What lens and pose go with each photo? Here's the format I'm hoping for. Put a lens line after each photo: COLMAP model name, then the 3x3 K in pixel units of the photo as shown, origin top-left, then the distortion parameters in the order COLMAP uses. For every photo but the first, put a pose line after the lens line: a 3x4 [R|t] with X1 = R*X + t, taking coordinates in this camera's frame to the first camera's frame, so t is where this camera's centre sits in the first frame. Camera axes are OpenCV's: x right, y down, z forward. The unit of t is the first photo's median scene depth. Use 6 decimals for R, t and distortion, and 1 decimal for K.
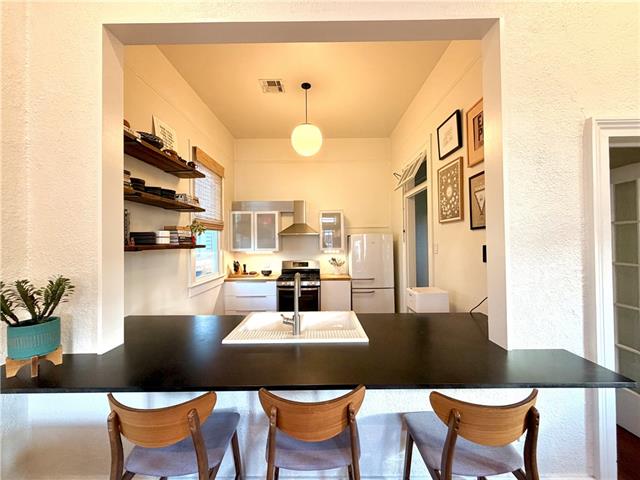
lens RADIAL K [[254.3, 0, 318.0], [0, 254.3, 239.2], [0, 0, 1]] dist [-0.000207, -0.000339]
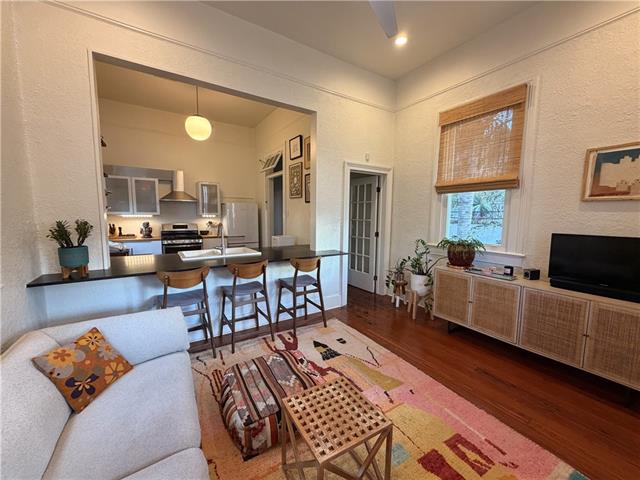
lens RADIAL K [[254.3, 0, 318.0], [0, 254.3, 239.2], [0, 0, 1]] dist [-0.000207, -0.000339]
pose [[0.836590, -0.036330, 0.546623, -0.217637], [-0.026309, 0.993983, 0.106327, 0.017713], [-0.547197, -0.103333, 0.830601, -0.390080]]
